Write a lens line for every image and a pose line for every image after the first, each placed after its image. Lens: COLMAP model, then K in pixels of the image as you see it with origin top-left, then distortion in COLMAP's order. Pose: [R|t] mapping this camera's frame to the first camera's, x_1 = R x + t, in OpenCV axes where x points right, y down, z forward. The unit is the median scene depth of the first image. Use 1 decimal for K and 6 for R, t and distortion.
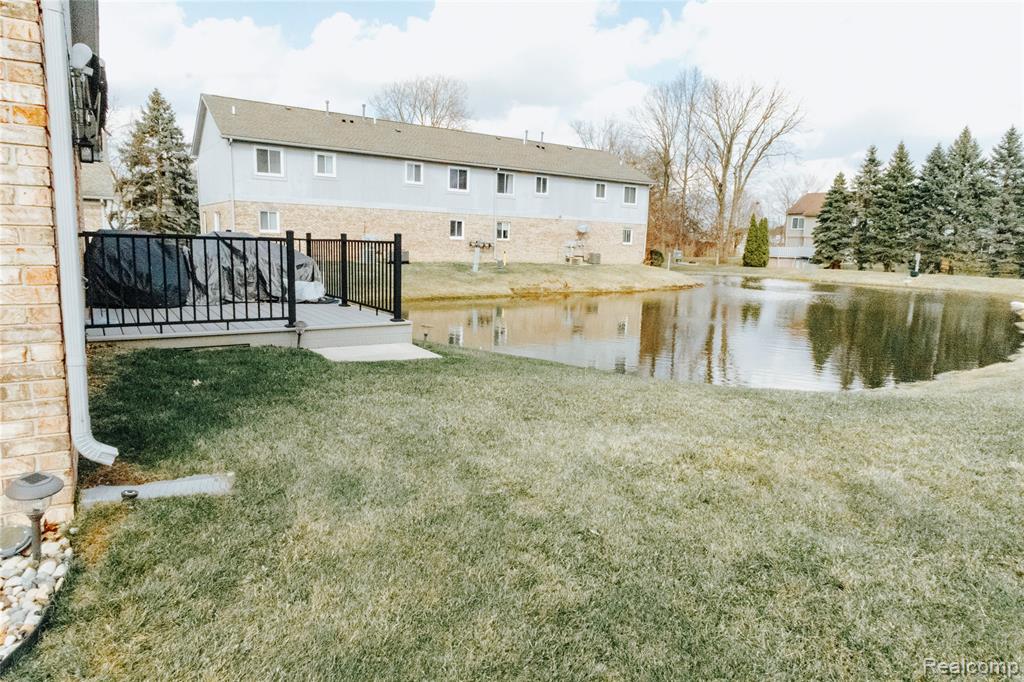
lens RADIAL K [[620.4, 0, 514.4], [0, 620.4, 342.2], [0, 0, 1]] dist [0.012229, -0.011230]
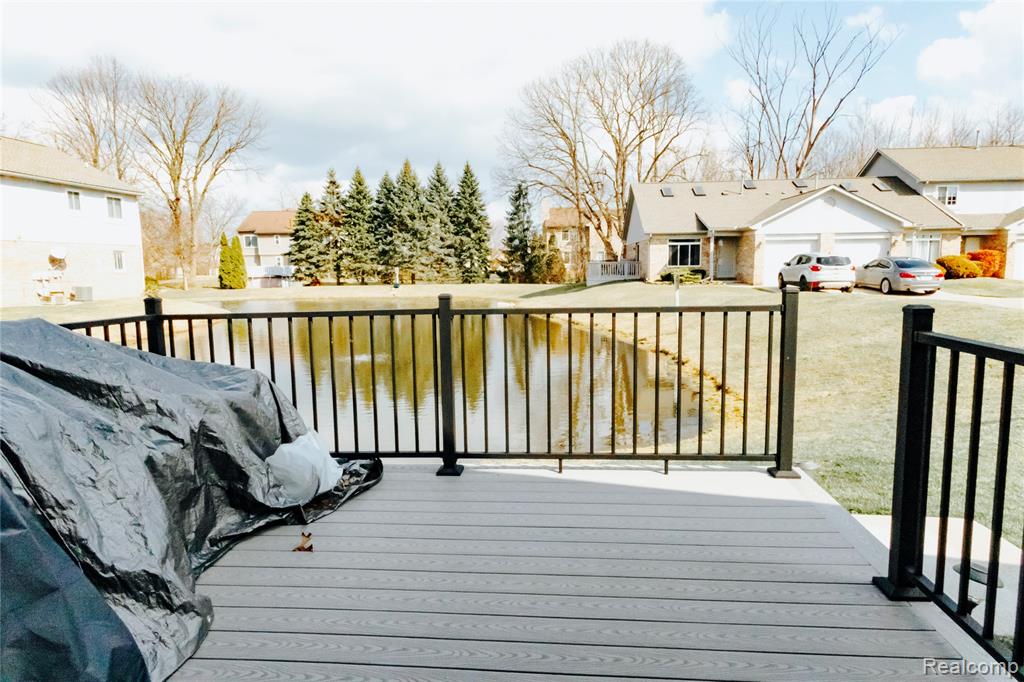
lens RADIAL K [[620.4, 0, 514.6], [0, 620.4, 335.9], [0, 0, 1]] dist [0.012229, -0.011230]
pose [[0.619564, -0.128259, 0.774396, -0.134438], [0.156470, 0.986941, 0.038276, -0.037828], [-0.769193, 0.097455, 0.631542, 0.172724]]
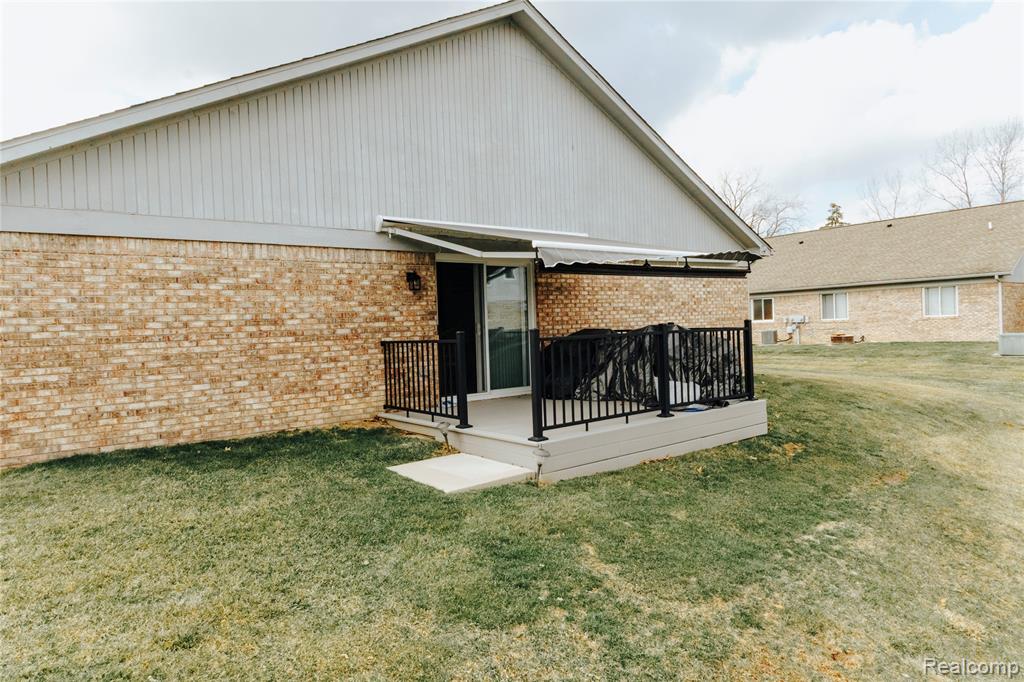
lens RADIAL K [[620.4, 0, 512.7], [0, 620.4, 338.3], [0, 0, 1]] dist [0.012229, -0.011230]
pose [[0.079558, -0.013958, -0.996733, 0.118229], [-0.116468, 0.992923, -0.023201, -0.028121], [0.990003, 0.117933, 0.077369, 0.181787]]
